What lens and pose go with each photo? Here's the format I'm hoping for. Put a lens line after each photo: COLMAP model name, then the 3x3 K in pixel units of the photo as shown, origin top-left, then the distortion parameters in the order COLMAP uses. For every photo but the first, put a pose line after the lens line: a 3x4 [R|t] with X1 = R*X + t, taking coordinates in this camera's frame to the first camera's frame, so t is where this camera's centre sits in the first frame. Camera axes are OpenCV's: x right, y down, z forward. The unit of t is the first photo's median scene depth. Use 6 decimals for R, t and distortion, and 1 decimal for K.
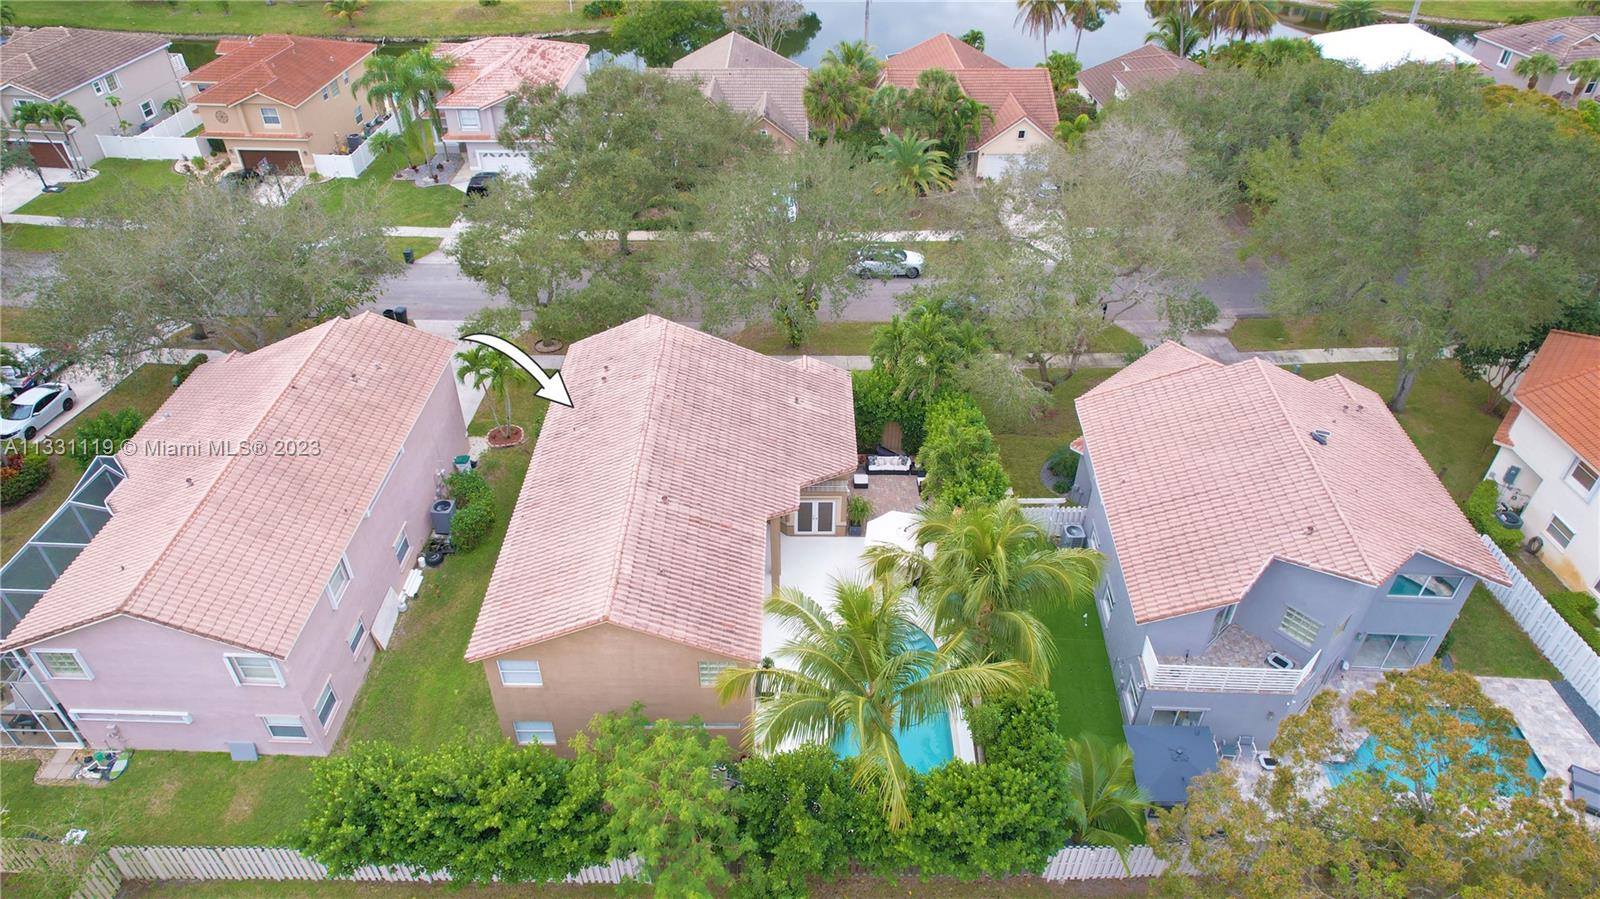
lens RADIAL K [[1028.7, 0, 800.0], [0, 1028.7, 449.5], [0, 0, 1]] dist [-0.055932, 0.059154]
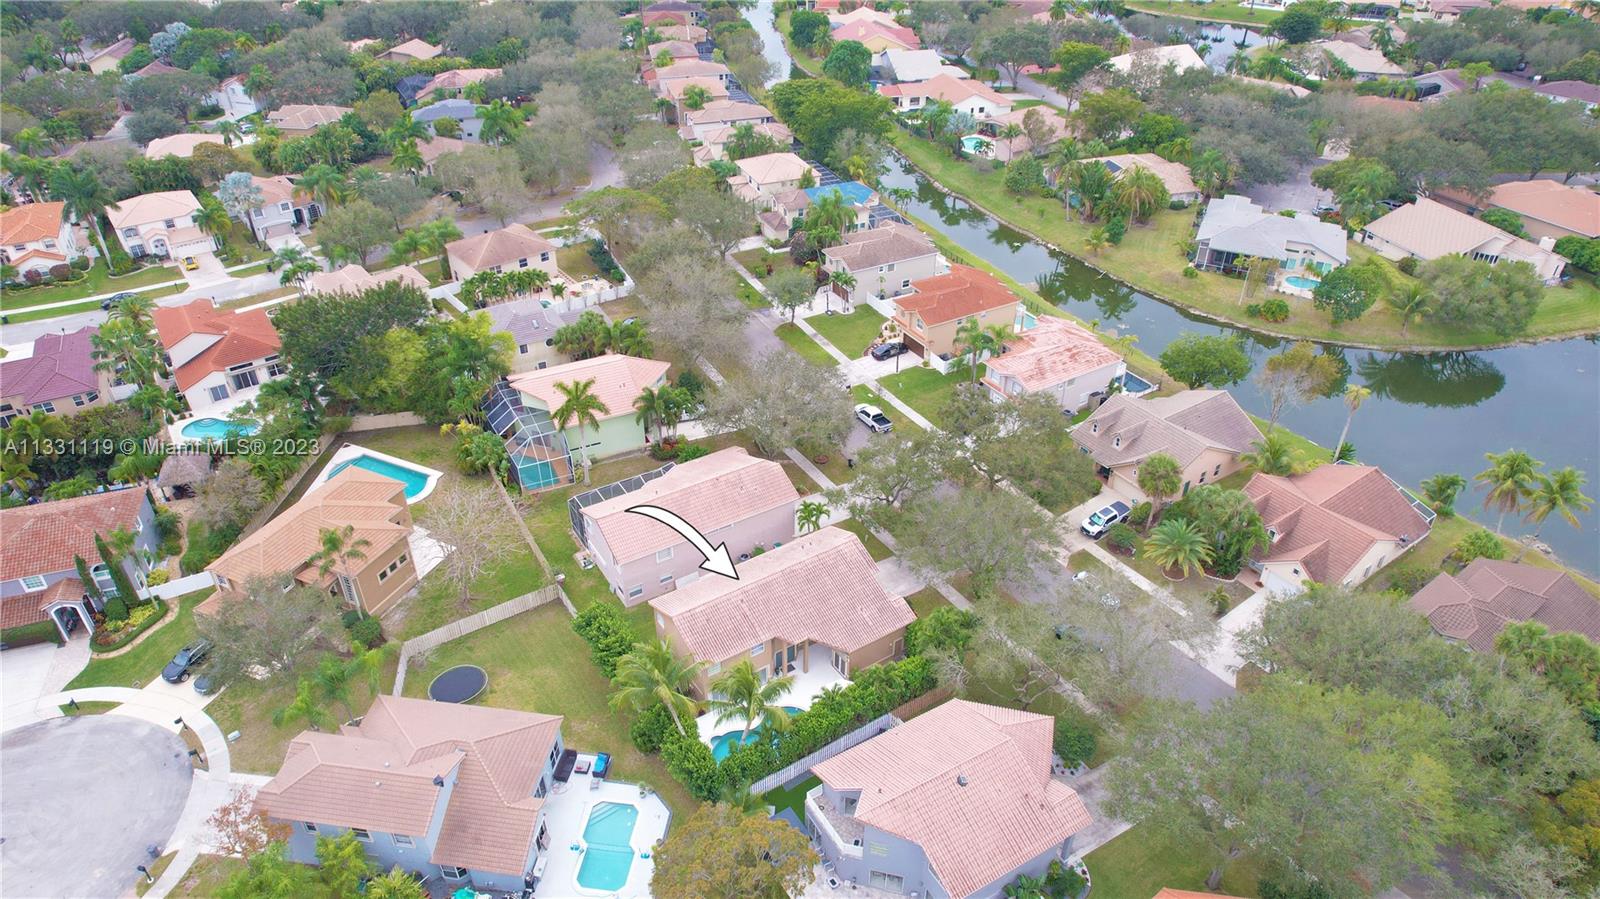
lens RADIAL K [[1028.7, 0, 800.0], [0, 1028.7, 449.5], [0, 0, 1]] dist [-0.055932, 0.059154]
pose [[0.570458, 0.470306, -0.673342, 1.271173], [-0.502955, 0.848162, 0.166306, -0.654284], [0.649318, 0.243790, 0.720384, -0.698191]]
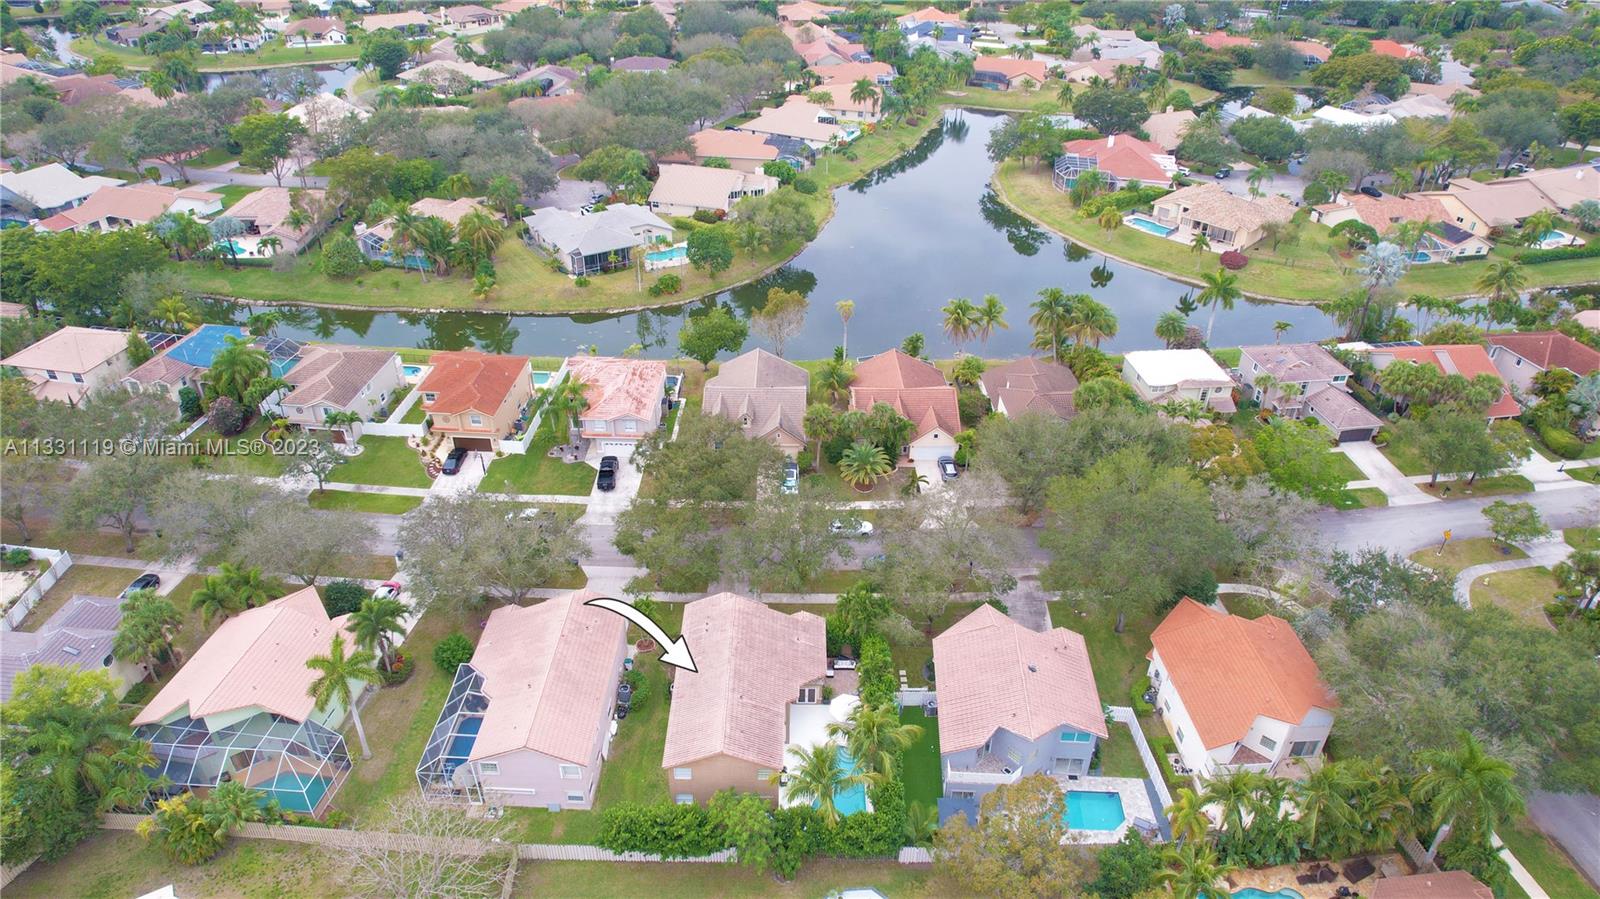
lens RADIAL K [[1028.7, 0, 800.0], [0, 1028.7, 449.5], [0, 0, 1]] dist [-0.055932, 0.059154]
pose [[0.999960, 0.008747, 0.001928, -0.007767], [-0.008563, 0.996712, -0.080571, -0.296962], [-0.002626, 0.080552, 0.996747, -1.241907]]
